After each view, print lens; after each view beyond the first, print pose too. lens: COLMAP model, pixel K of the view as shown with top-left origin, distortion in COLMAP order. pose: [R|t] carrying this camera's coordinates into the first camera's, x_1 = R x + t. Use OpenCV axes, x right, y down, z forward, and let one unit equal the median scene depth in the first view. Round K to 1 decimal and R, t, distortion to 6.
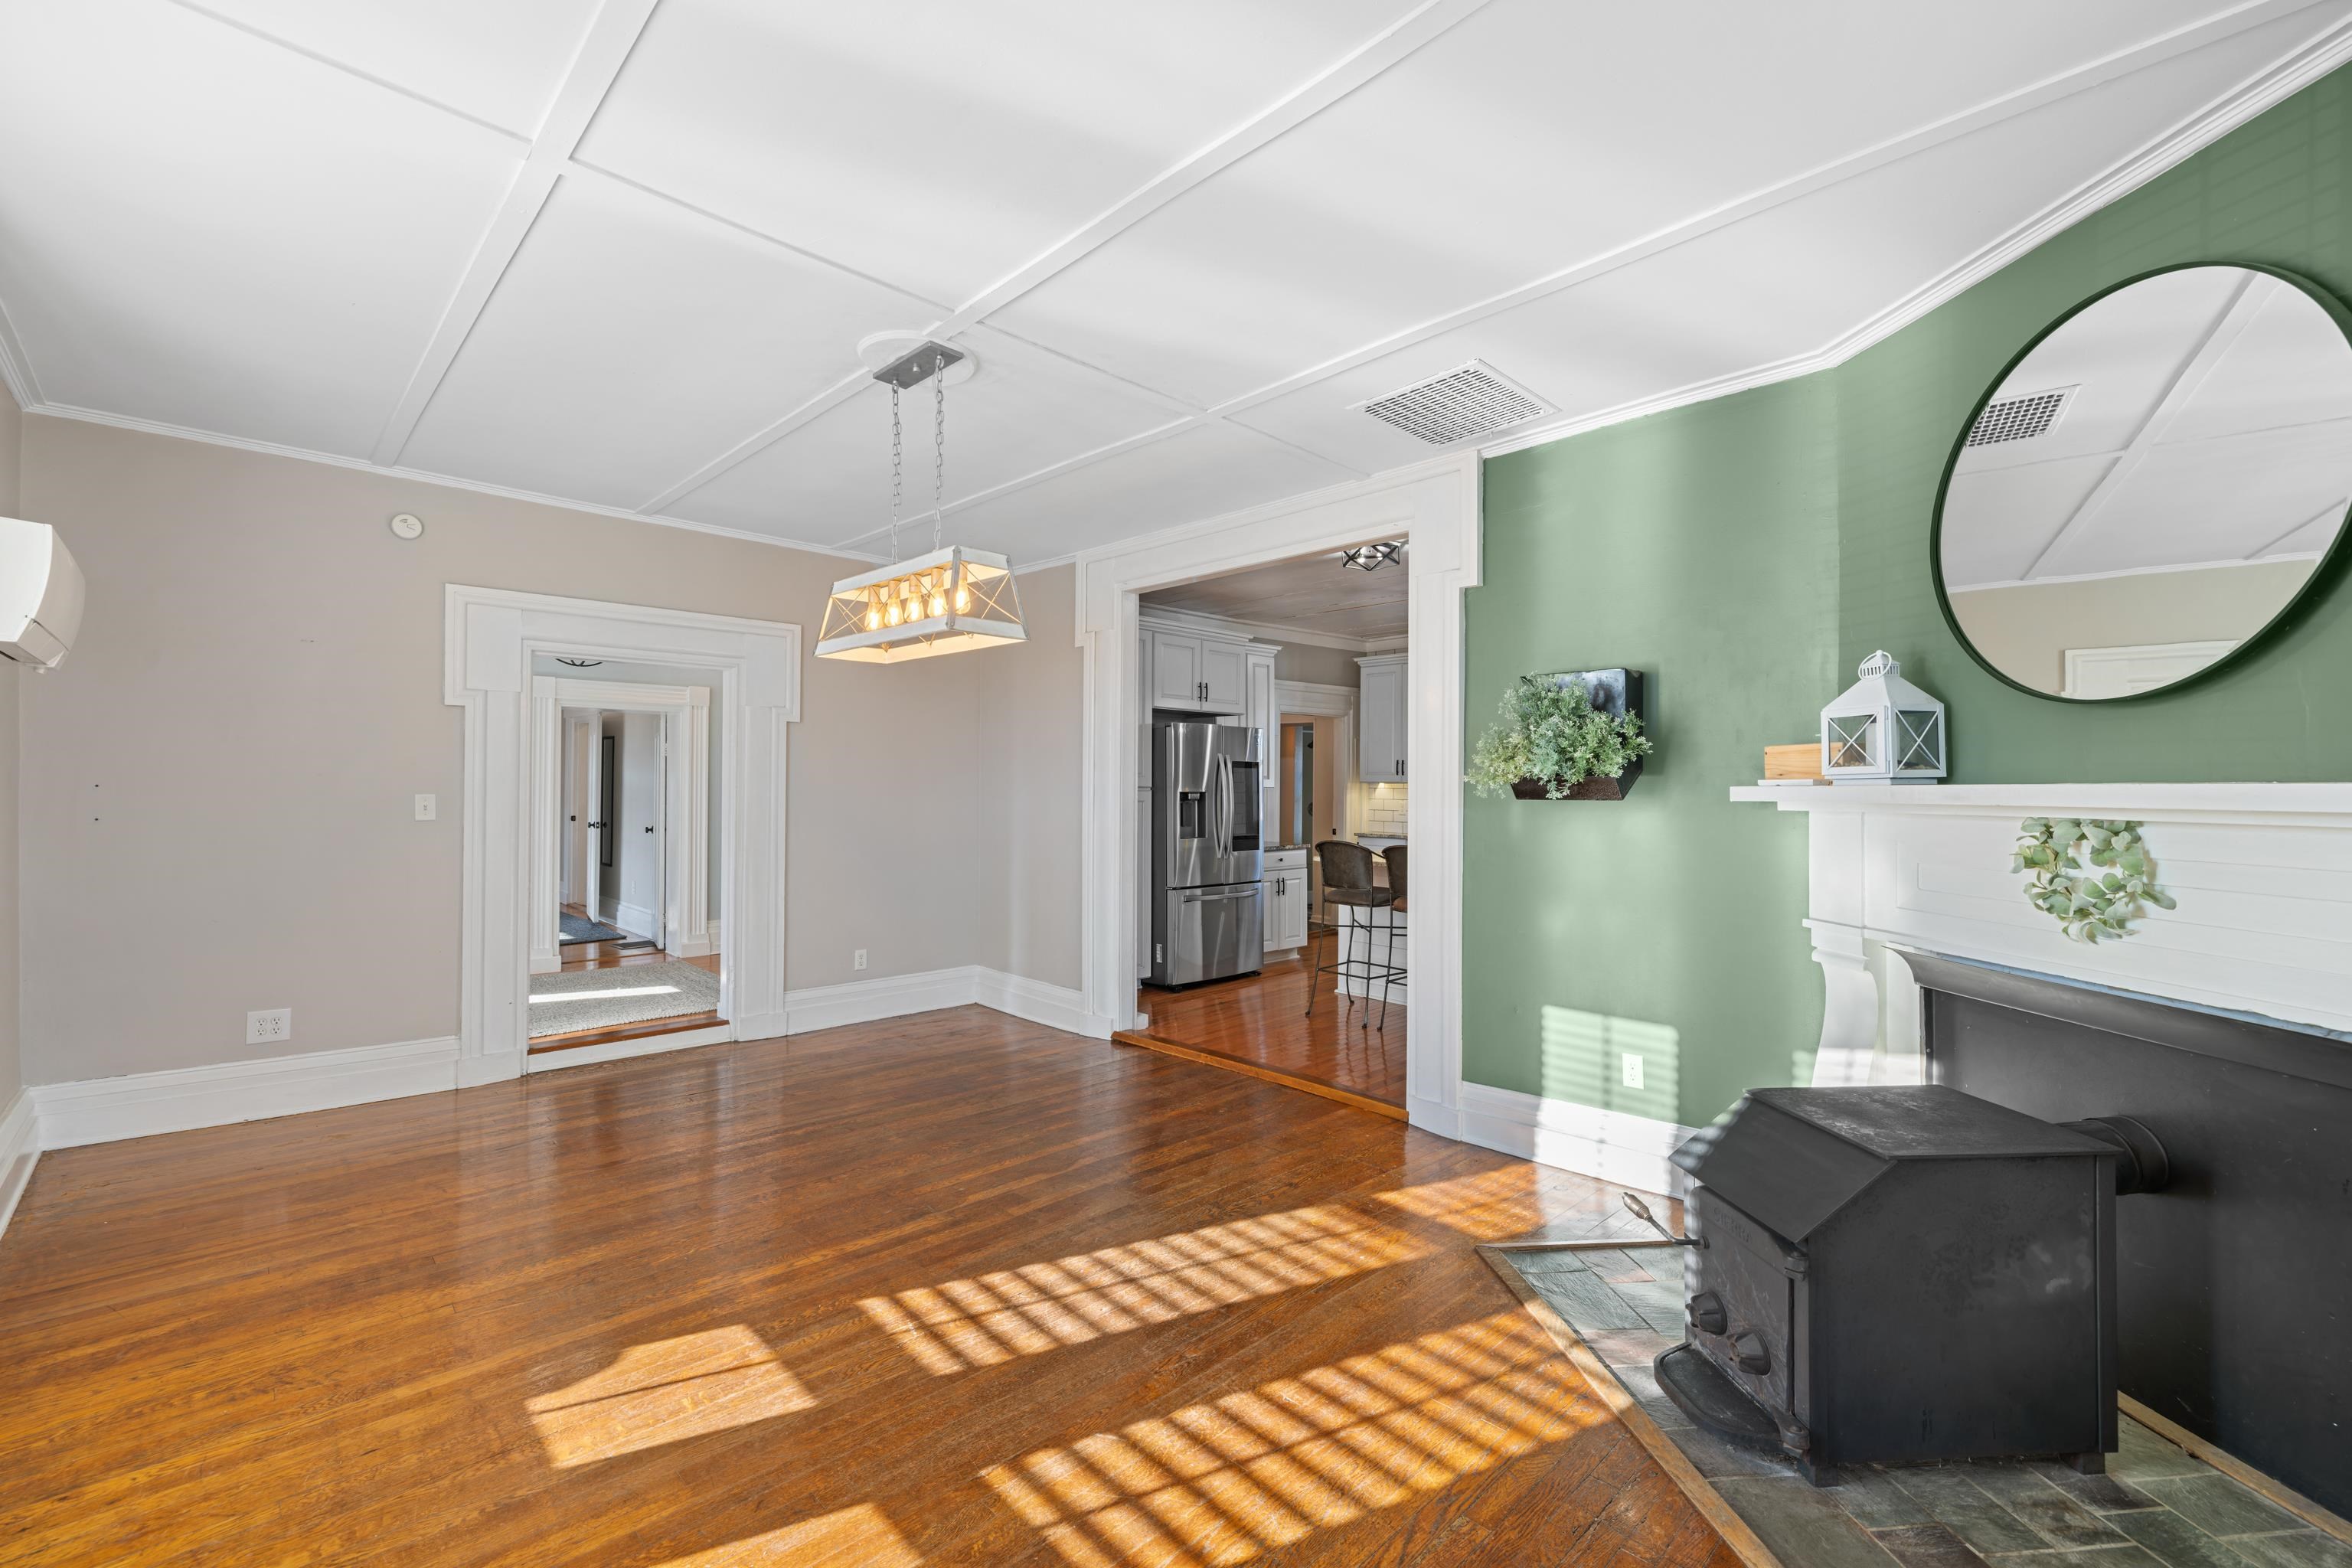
lens RADIAL K [[984.3, 0, 1174.9], [0, 984.3, 783.0], [0, 0, 1]] dist [-0.001079, 0.000112]
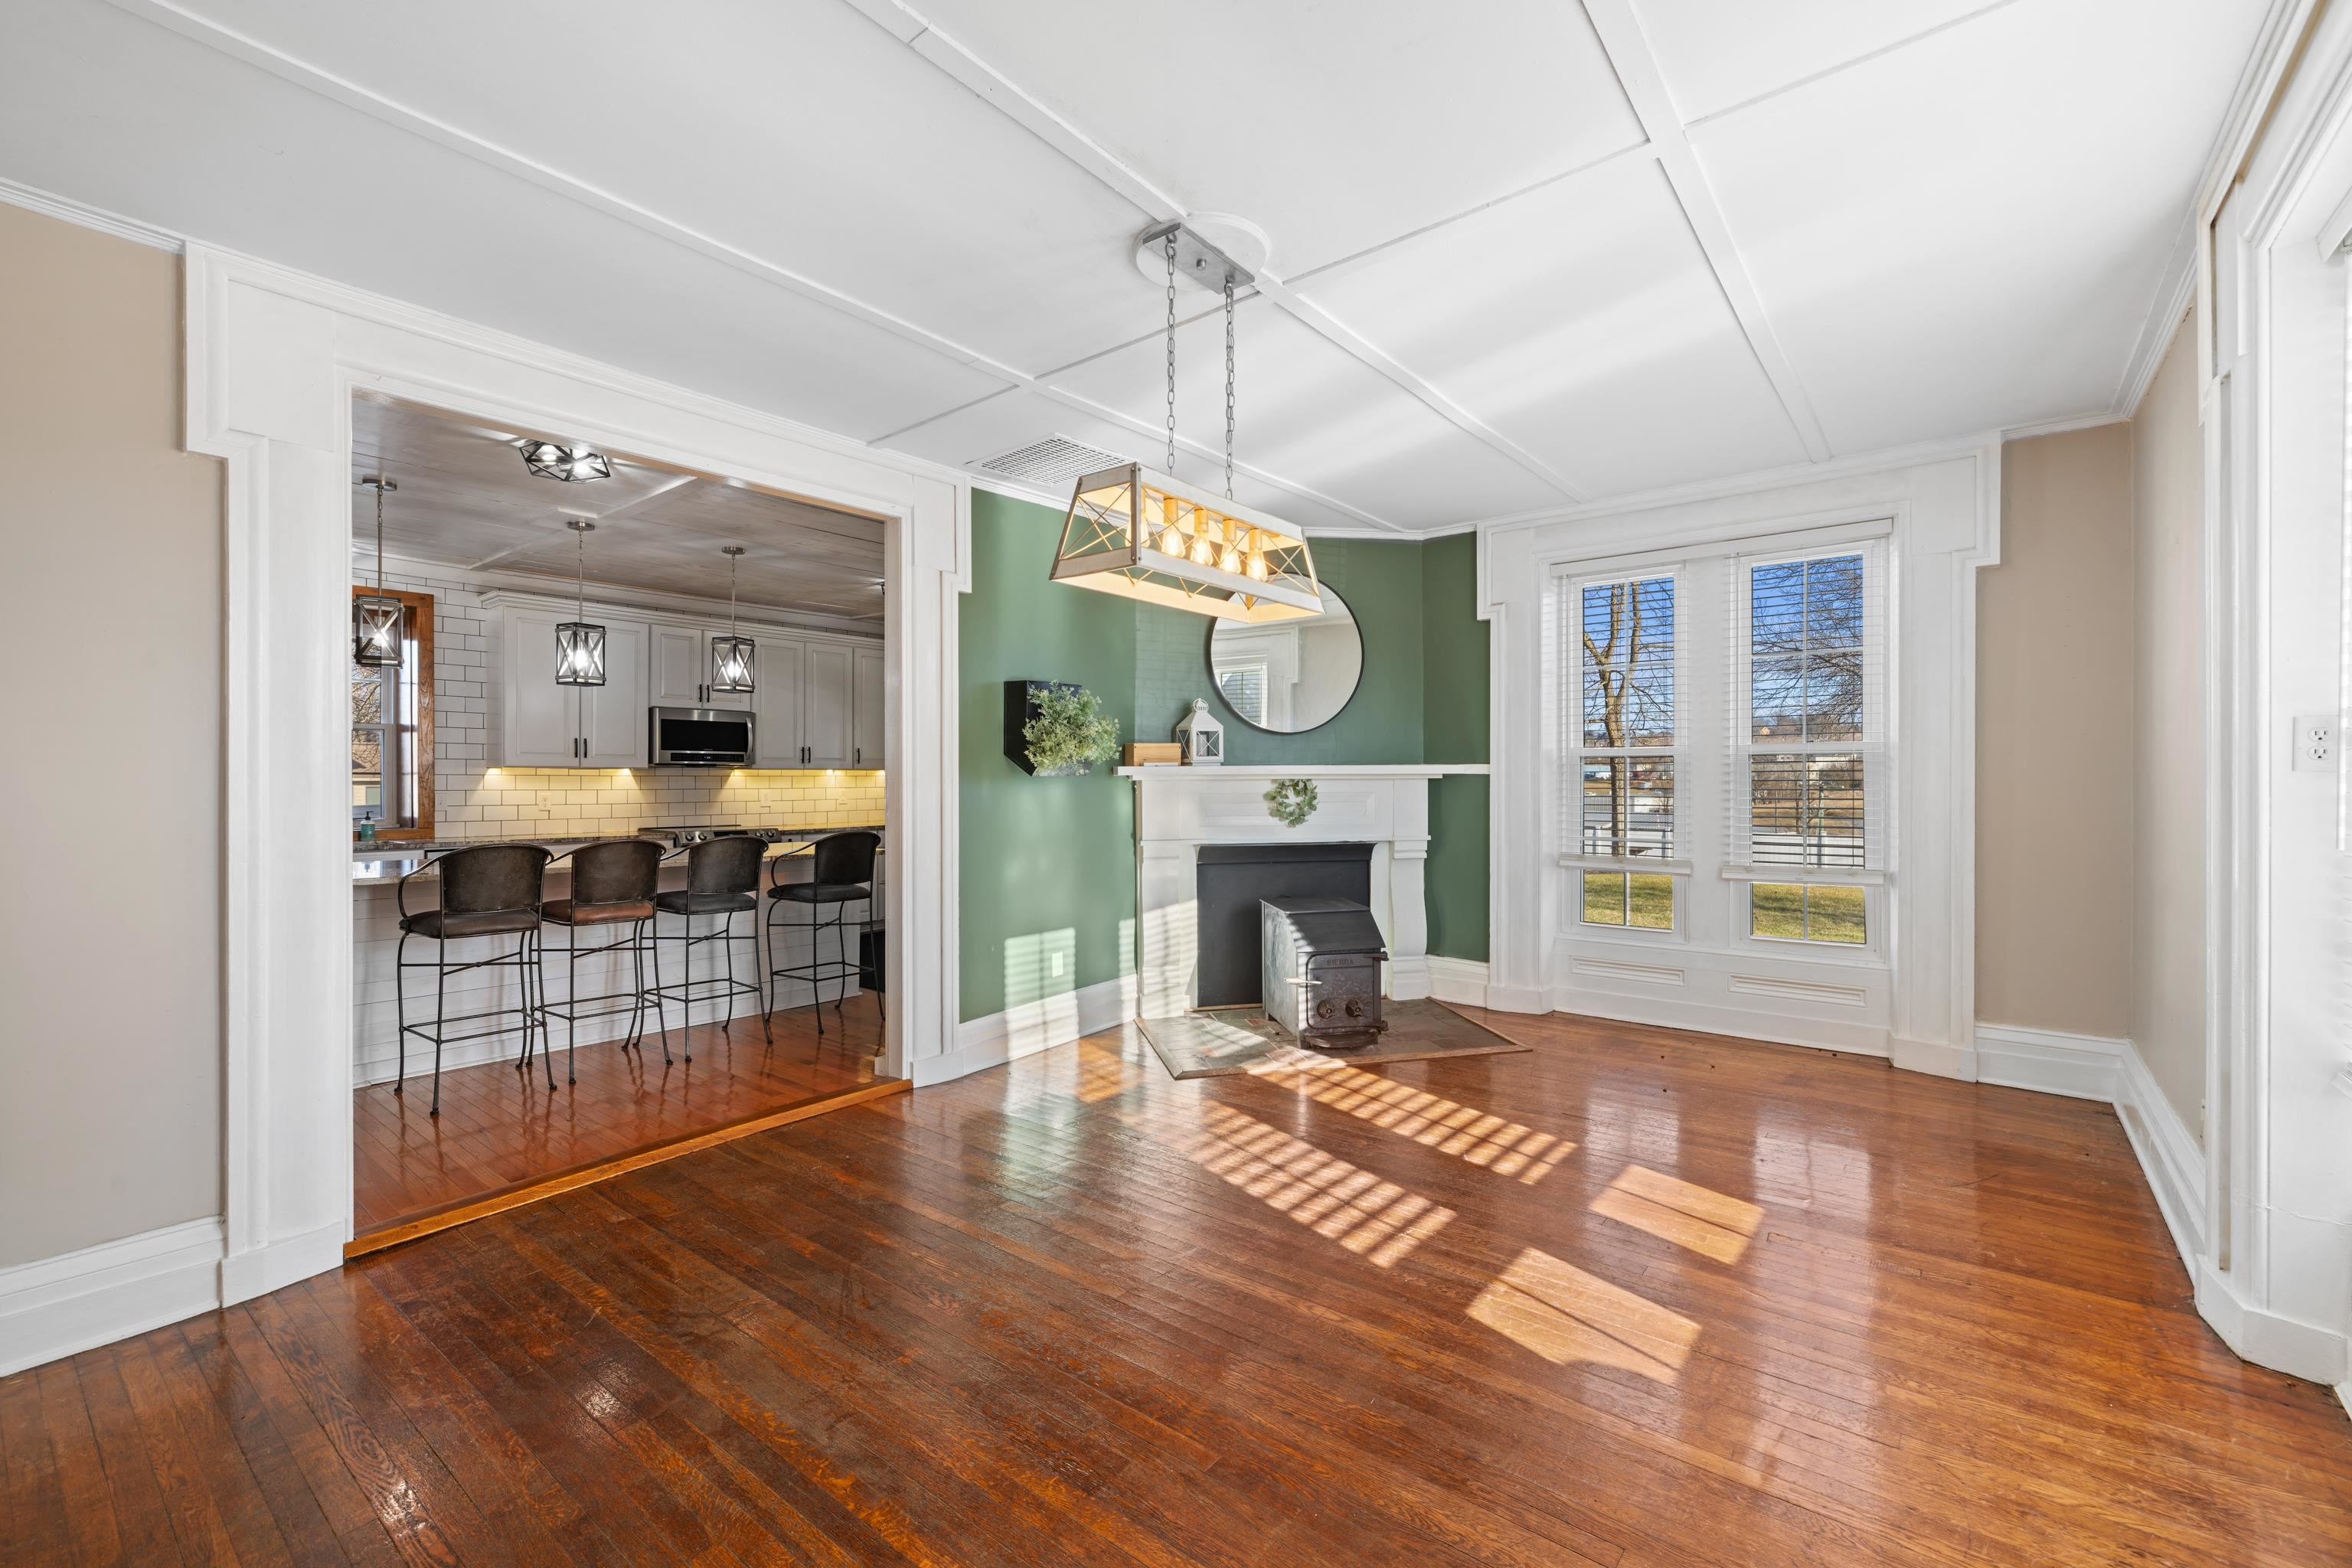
lens RADIAL K [[984.3, 0, 1181.7], [0, 984.3, 780.6], [0, 0, 1]] dist [-0.001079, 0.000112]
pose [[-0.126520, -0.011543, 0.991897, -1.324534], [-0.002641, 0.999933, 0.011299, 0.009483], [-0.991961, -0.001190, -0.126542, 1.359276]]
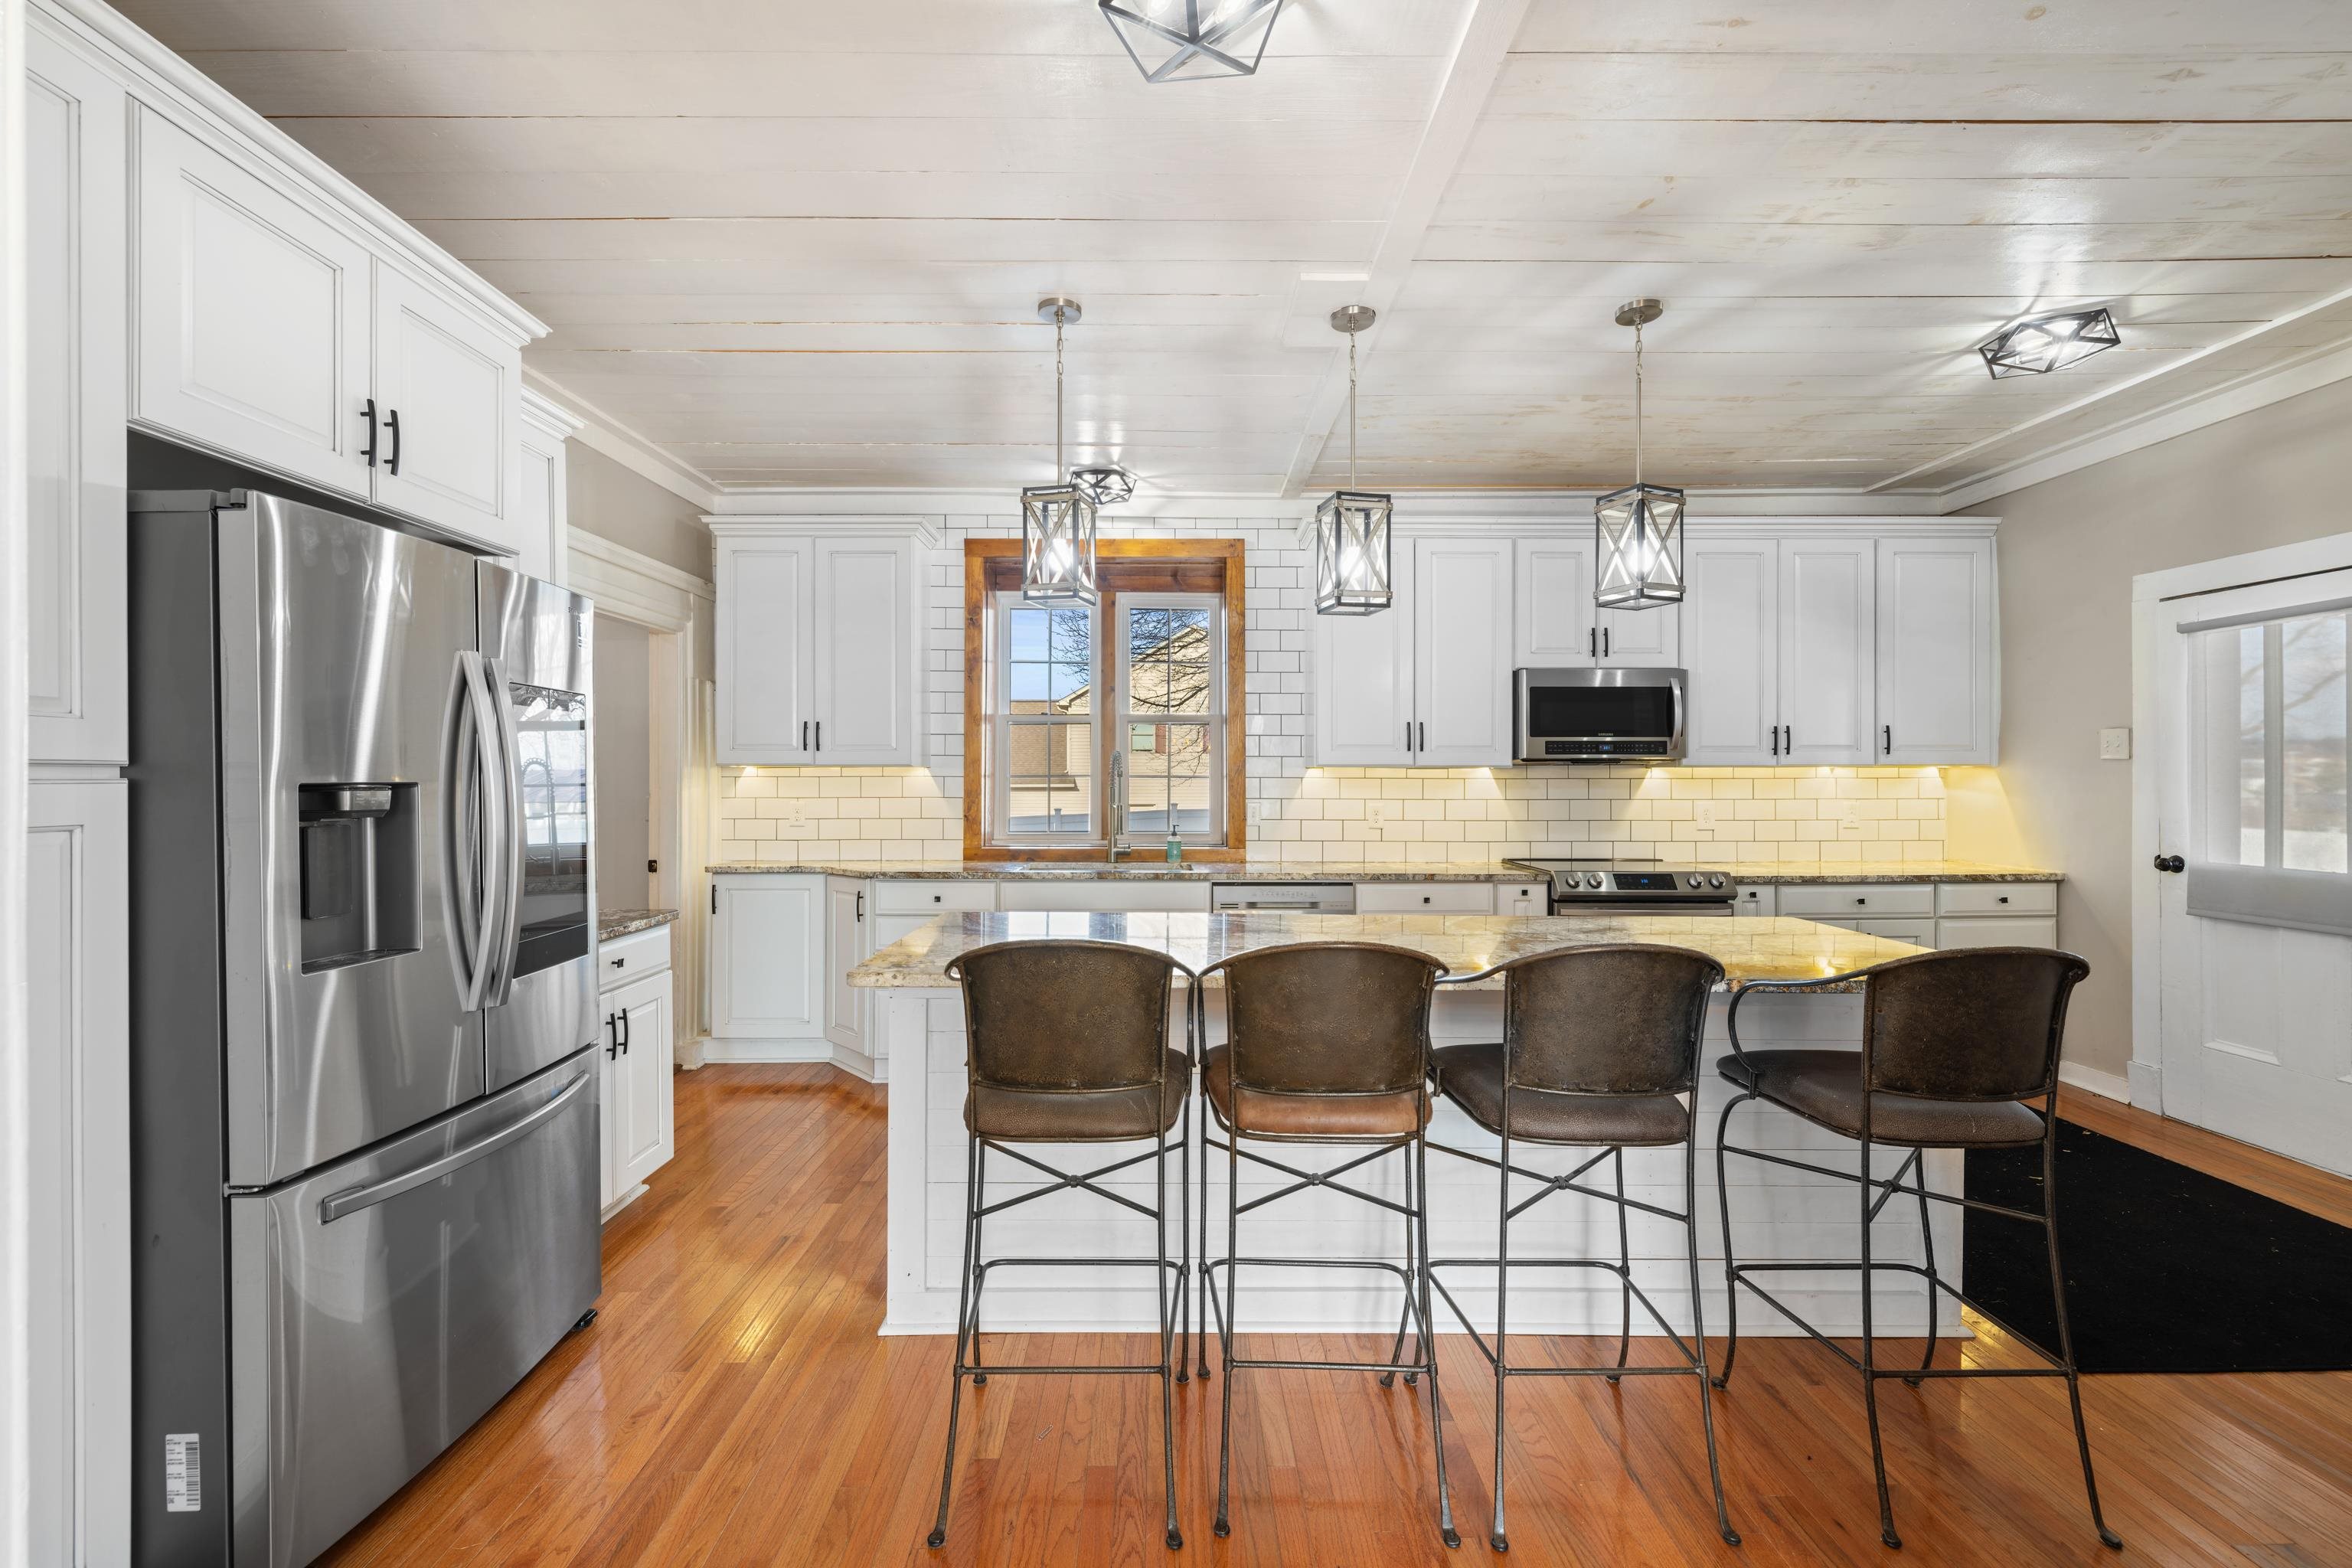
lens RADIAL K [[984.3, 0, 1175.1], [0, 984.3, 779.9], [0, 0, 1]] dist [-0.001079, 0.000112]
pose [[0.690415, -0.009024, 0.723357, -0.053742], [0.006512, 0.999959, 0.006259, 0.019281], [-0.723384, 0.000389, 0.690446, 1.726547]]
